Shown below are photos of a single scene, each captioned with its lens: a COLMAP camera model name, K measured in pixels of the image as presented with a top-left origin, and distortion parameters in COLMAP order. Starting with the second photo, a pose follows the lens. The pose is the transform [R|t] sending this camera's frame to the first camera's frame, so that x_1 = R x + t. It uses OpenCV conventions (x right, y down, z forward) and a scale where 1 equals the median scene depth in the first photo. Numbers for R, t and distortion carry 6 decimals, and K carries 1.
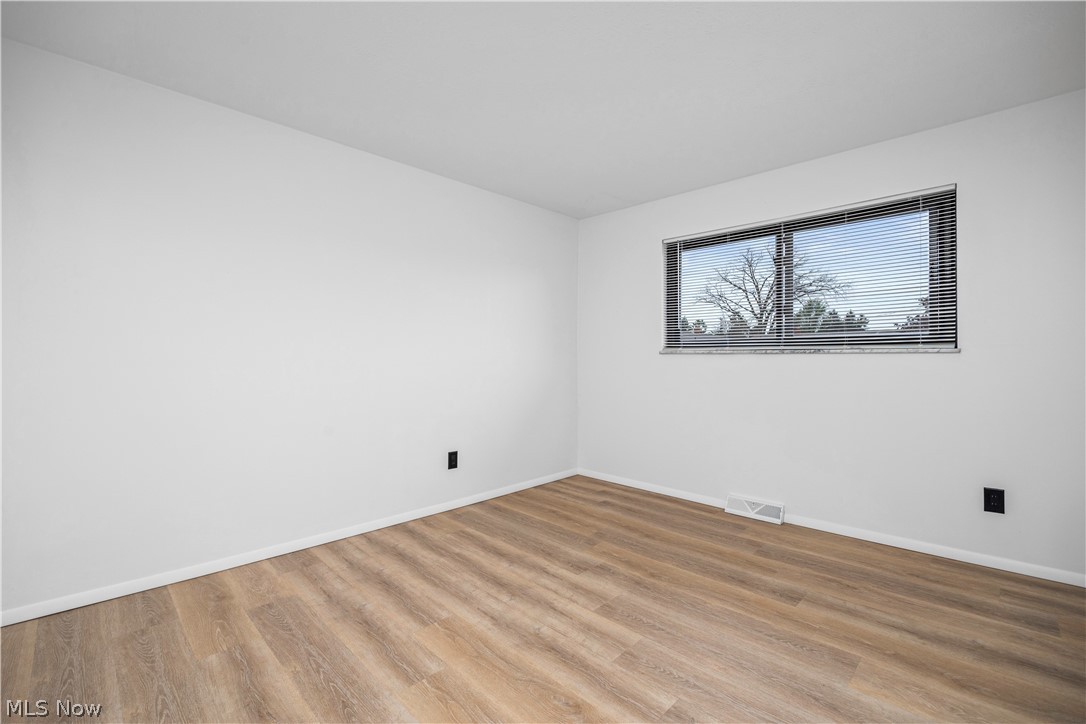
lens RADIAL K [[473.2, 0, 542.5], [0, 473.2, 359.2], [0, 0, 1]] dist [-0.016876, 0.000208]
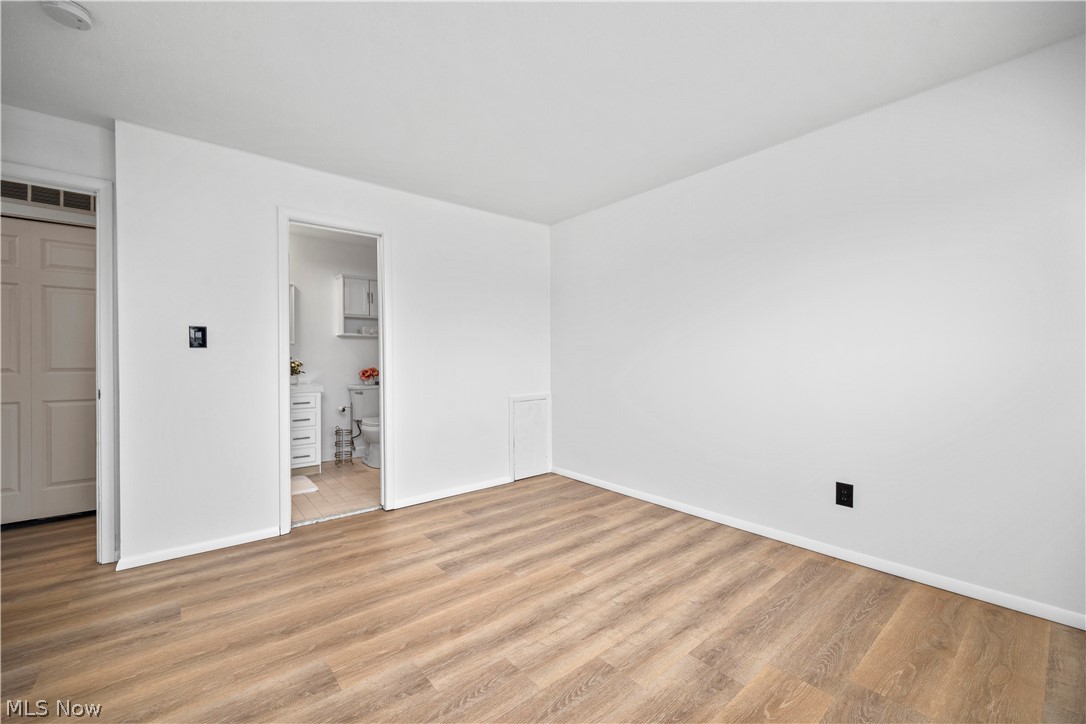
lens RADIAL K [[434.0, 0, 543.3], [0, 434.0, 359.4], [0, 0, 1]] dist [0.006425, -0.000537]
pose [[-0.090566, -0.000463, -0.995890, 0.778619], [0.005046, 0.999987, -0.000924, -0.005586], [0.995878, -0.005109, -0.090562, 0.837483]]
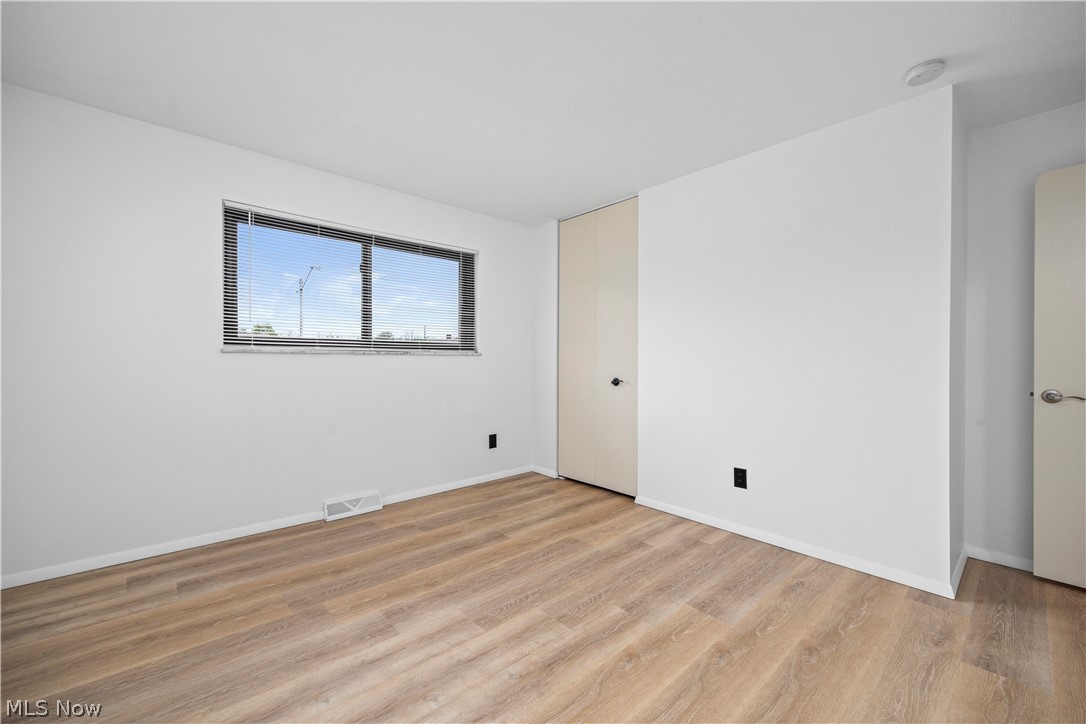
lens RADIAL K [[437.2, 0, 543.0], [0, 437.2, 362.0], [0, 0, 1]] dist [0.009393, -0.000137]
pose [[0.053458, -0.006821, 0.998547, -0.645418], [-0.002097, 0.999974, 0.006943, -0.003887], [-0.998568, -0.002465, 0.053443, 0.722543]]
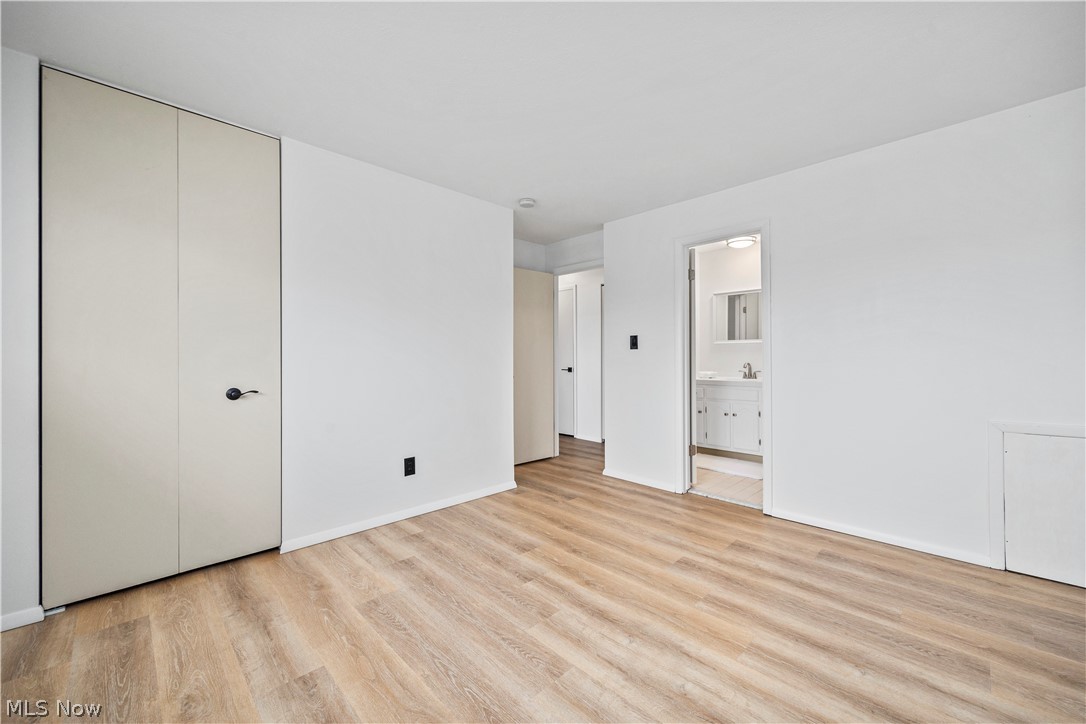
lens RADIAL K [[434.0, 0, 543.3], [0, 434.0, 359.4], [0, 0, 1]] dist [0.006425, -0.000537]
pose [[-0.999990, 0.002928, 0.003309, 0.133361], [0.002947, 0.999979, 0.005707, -0.006132], [-0.003292, 0.005717, -0.999978, 1.512413]]
